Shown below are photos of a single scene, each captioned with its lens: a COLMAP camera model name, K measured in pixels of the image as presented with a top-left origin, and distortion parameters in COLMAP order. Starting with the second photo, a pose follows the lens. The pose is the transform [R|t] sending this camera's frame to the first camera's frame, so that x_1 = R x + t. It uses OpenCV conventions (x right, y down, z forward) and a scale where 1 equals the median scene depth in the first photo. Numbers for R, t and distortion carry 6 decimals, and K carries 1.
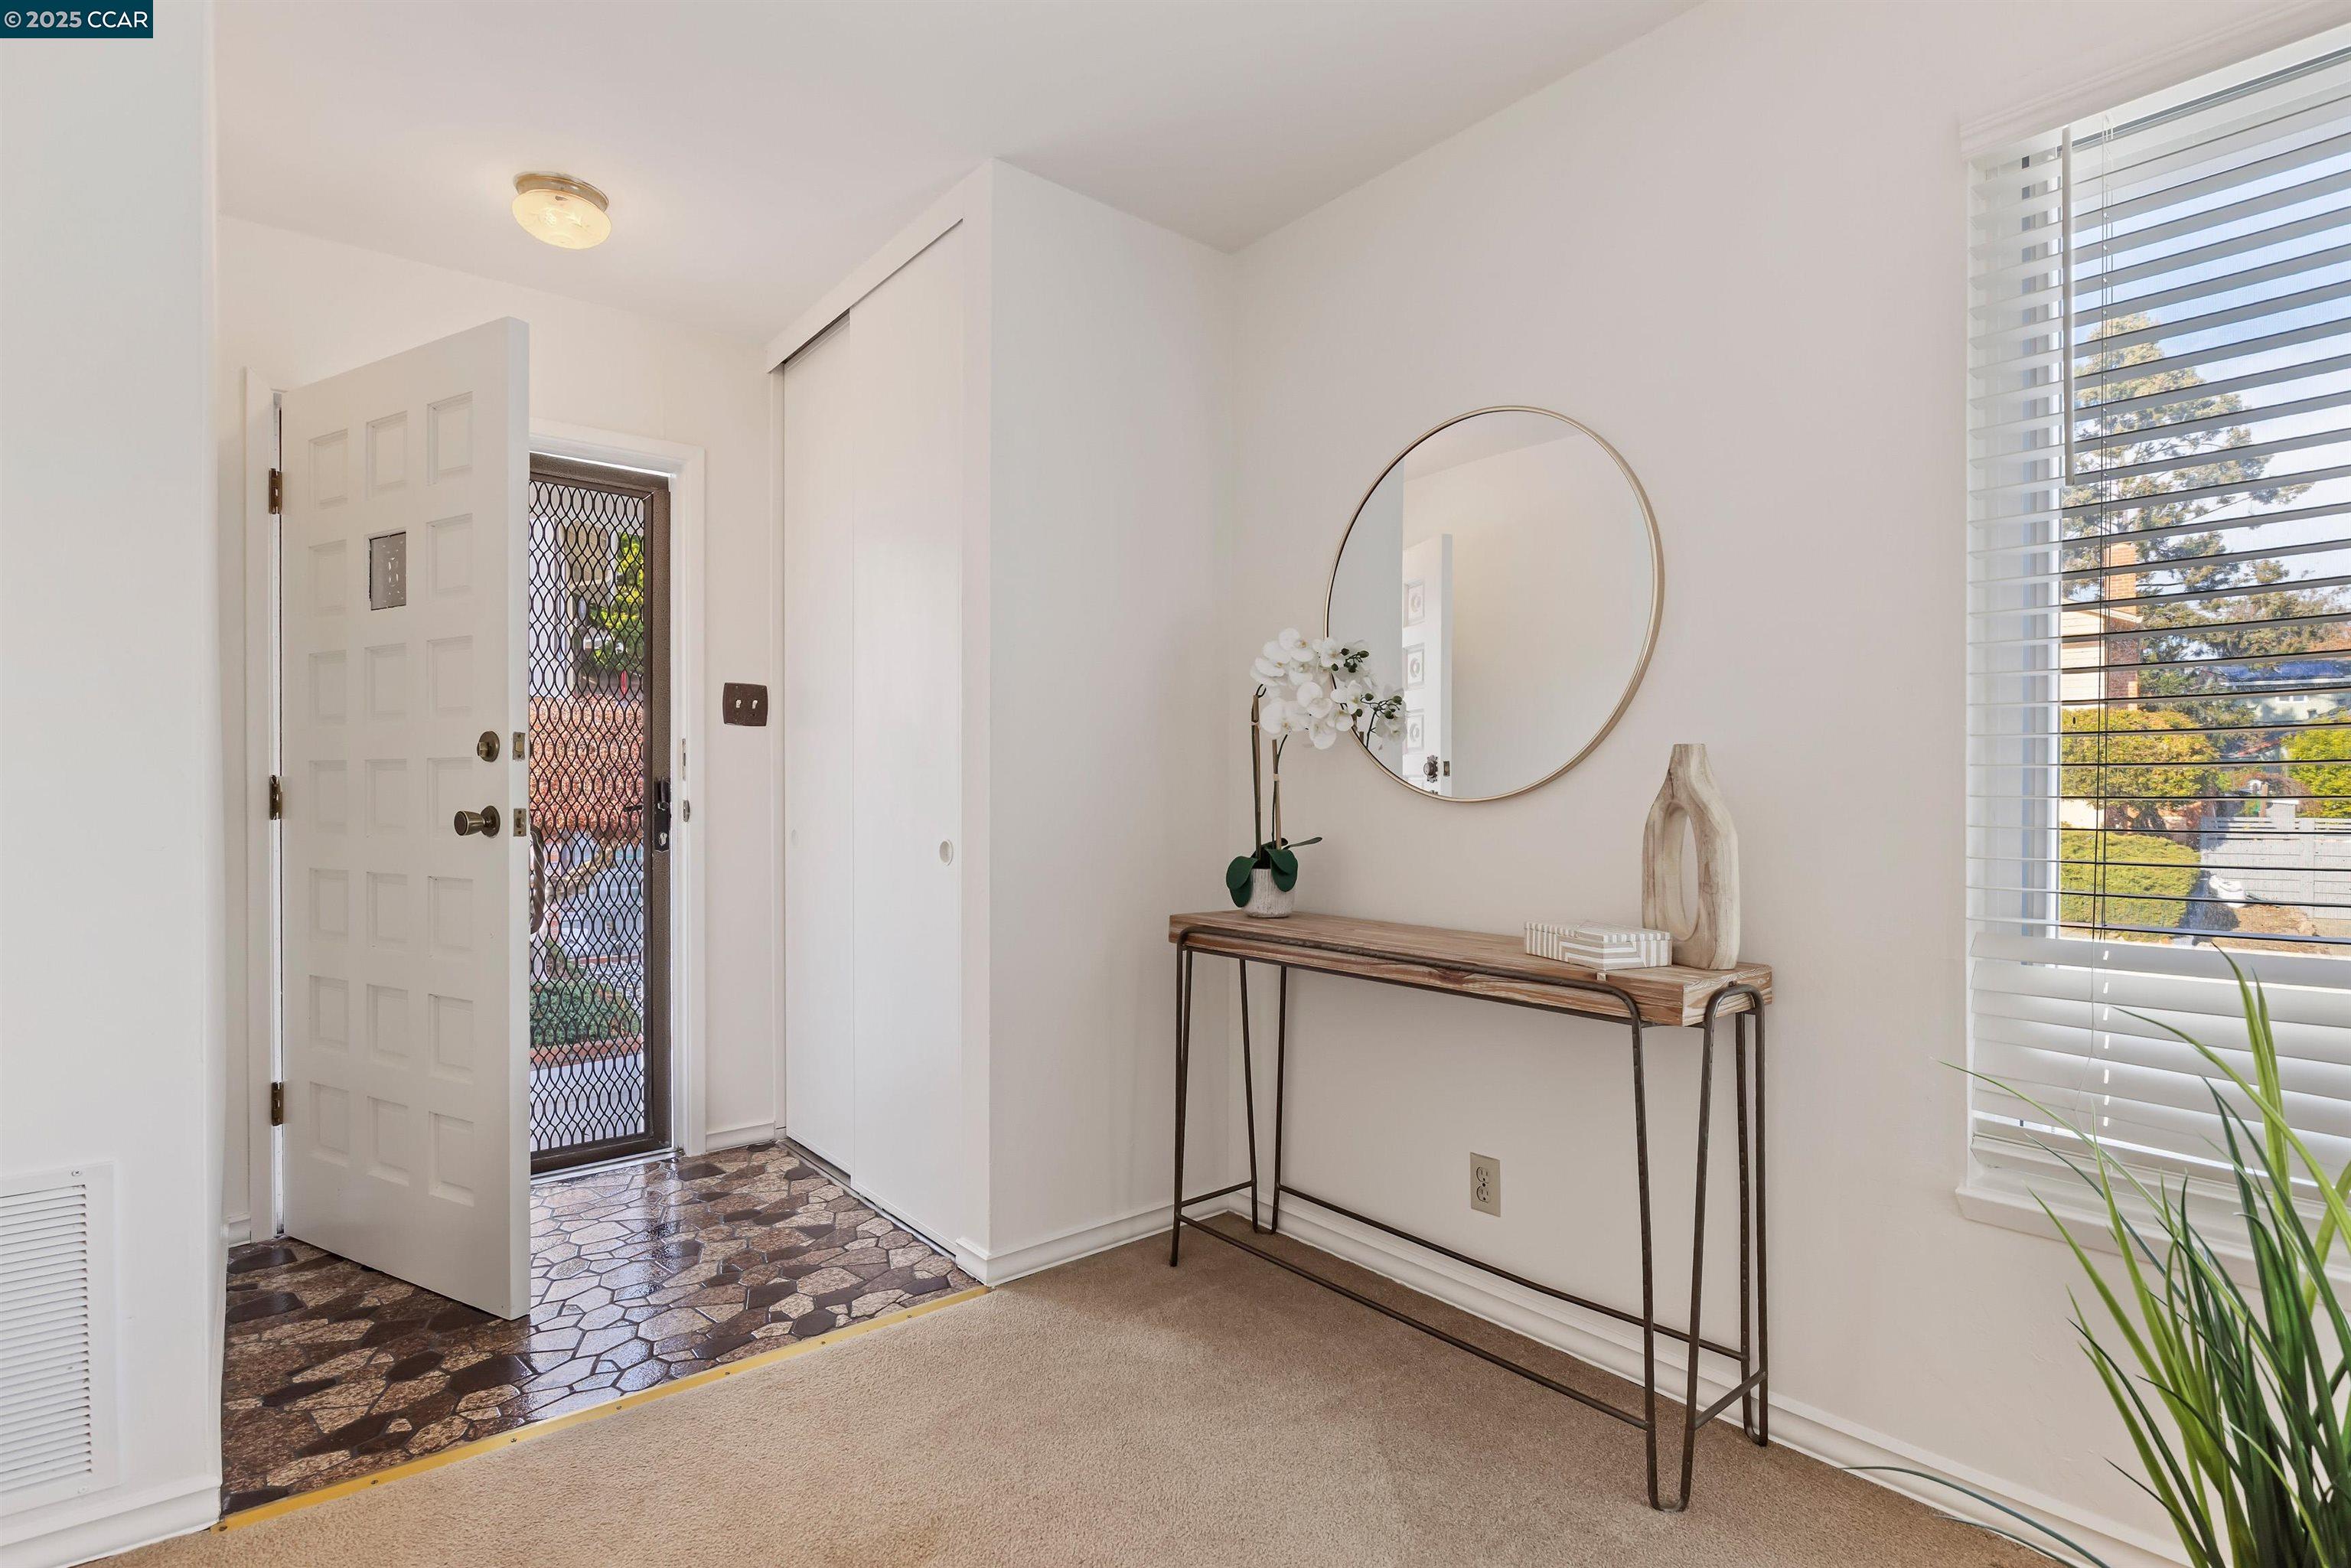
lens RADIAL K [[1048.1, 0, 1193.9], [0, 1048.1, 804.4], [0, 0, 1]] dist [0.003904, -0.000194]
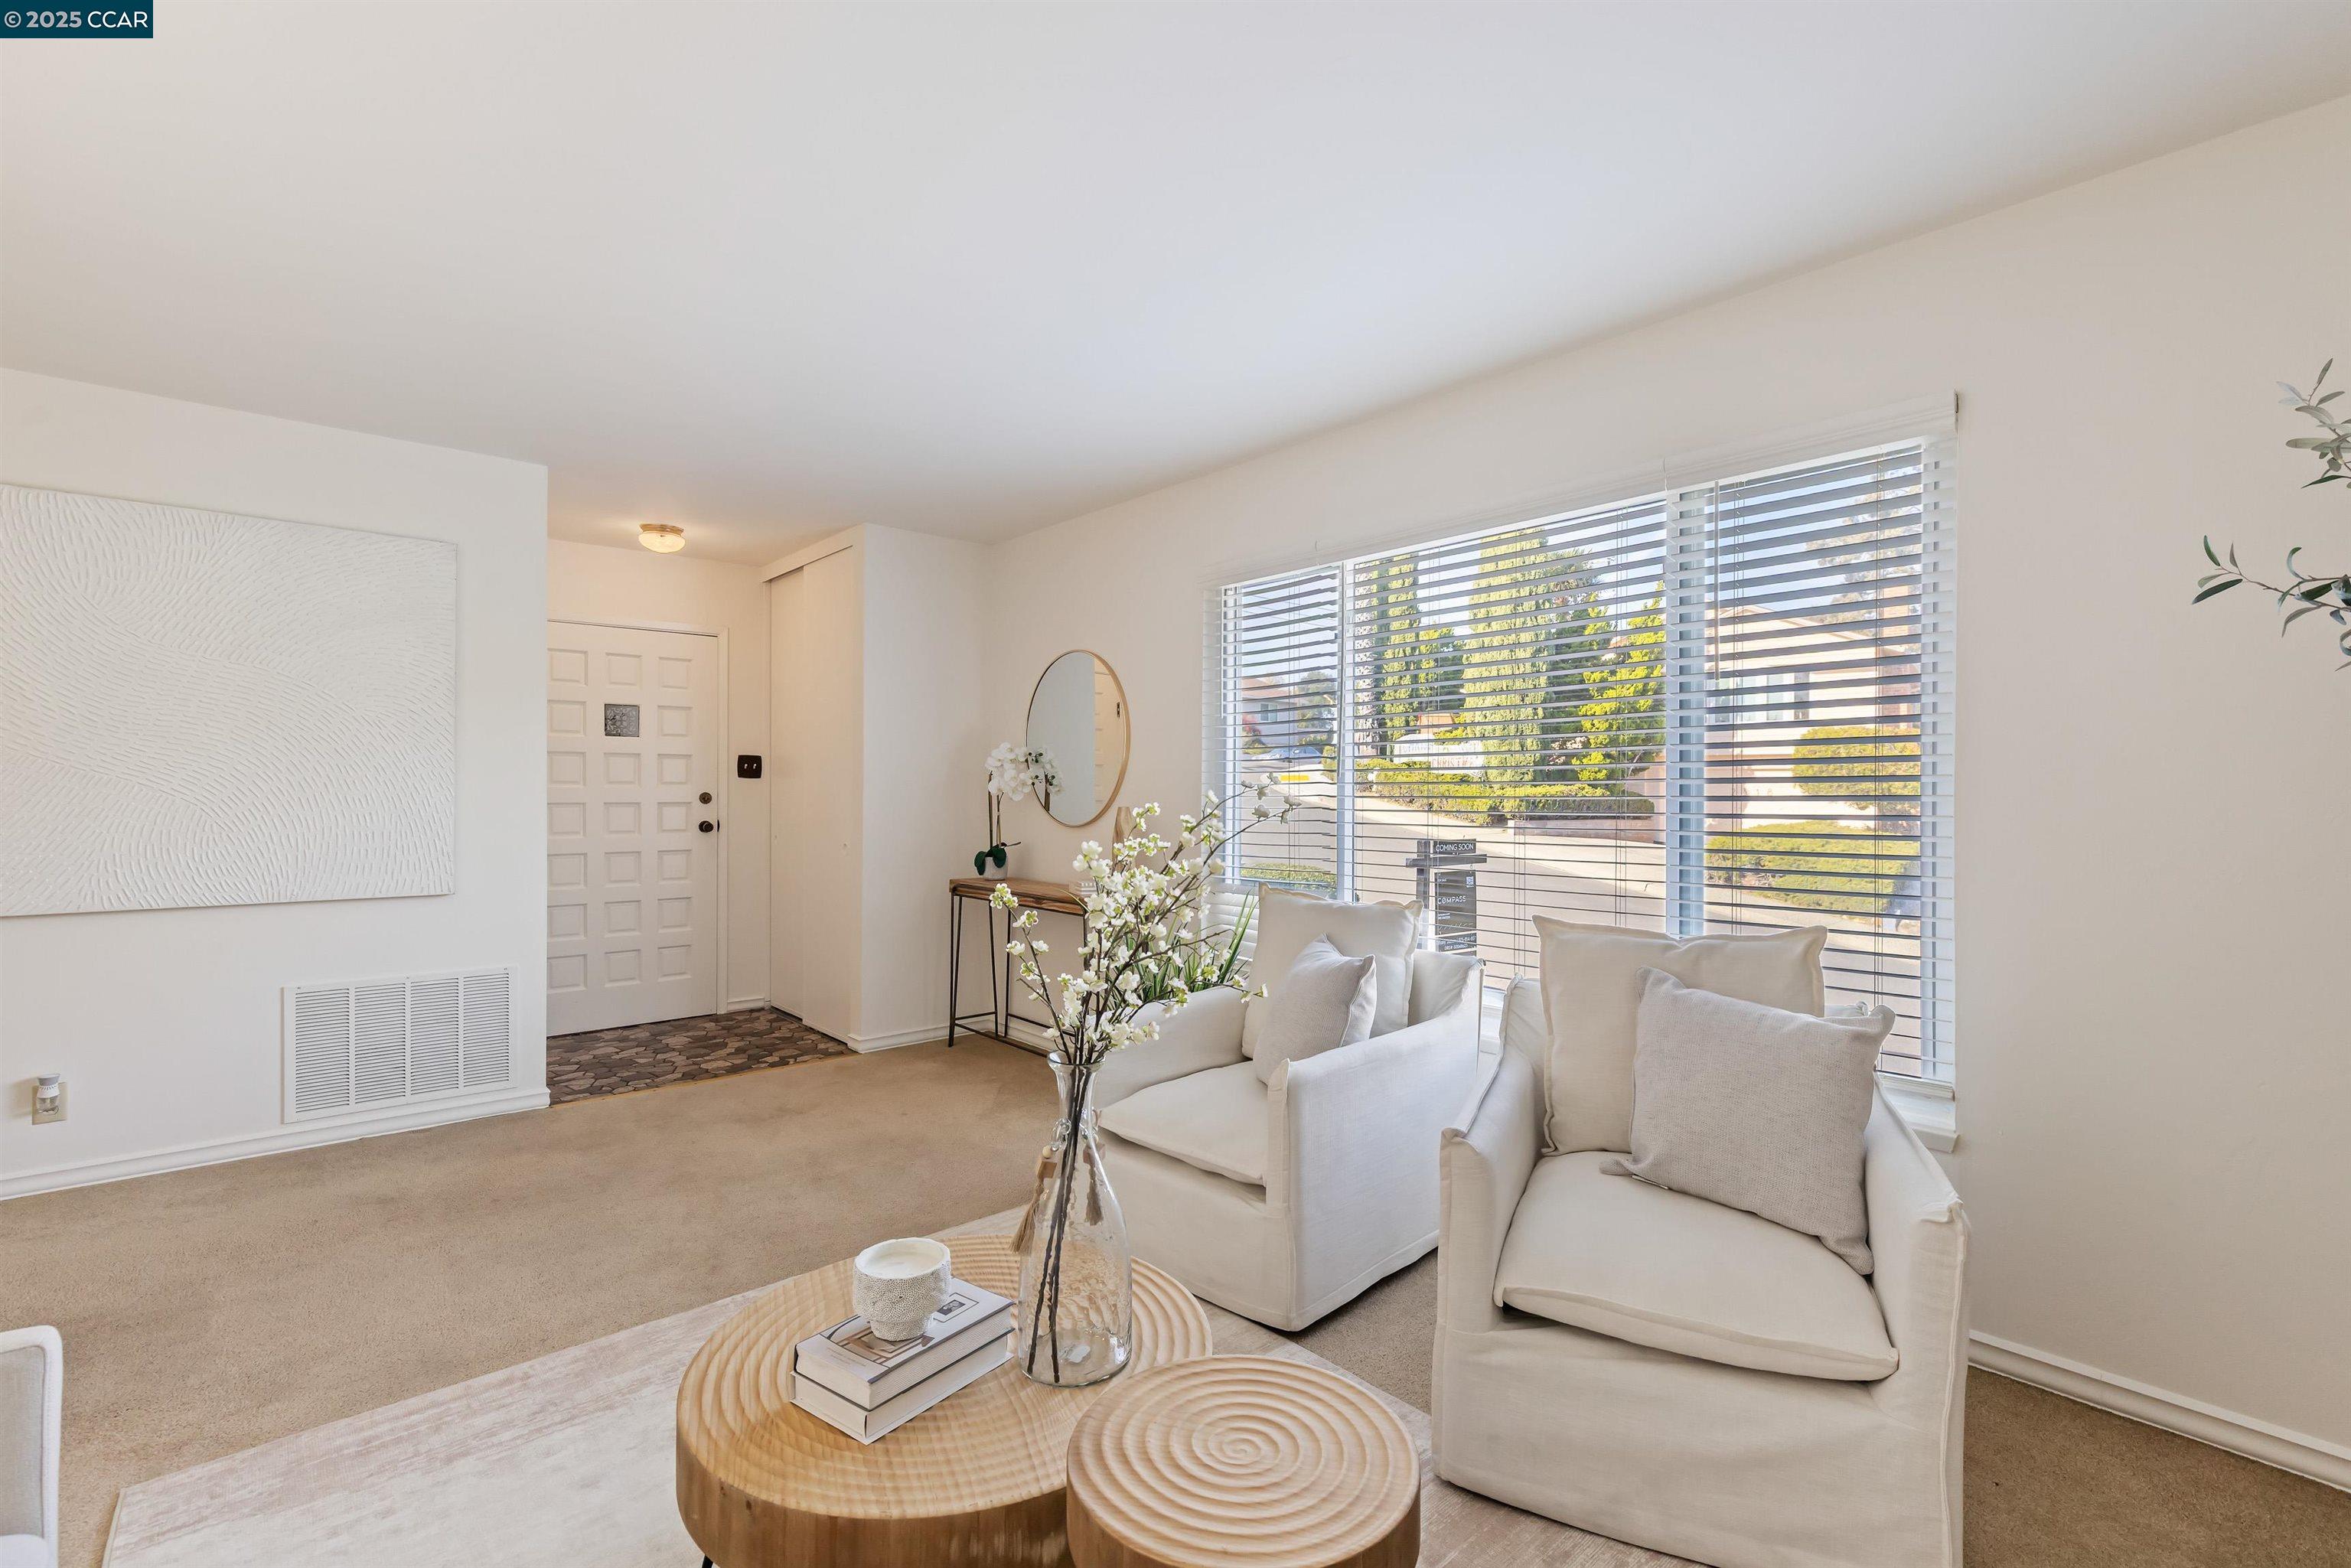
lens RADIAL K [[1048.1, 0, 1159.6], [0, 1048.1, 779.8], [0, 0, 1]] dist [0.003904, -0.000194]
pose [[0.999412, -0.001857, -0.034227, 0.470593], [0.001494, 0.999942, -0.010647, -0.070342], [0.034245, 0.010589, 0.999357, -1.079980]]
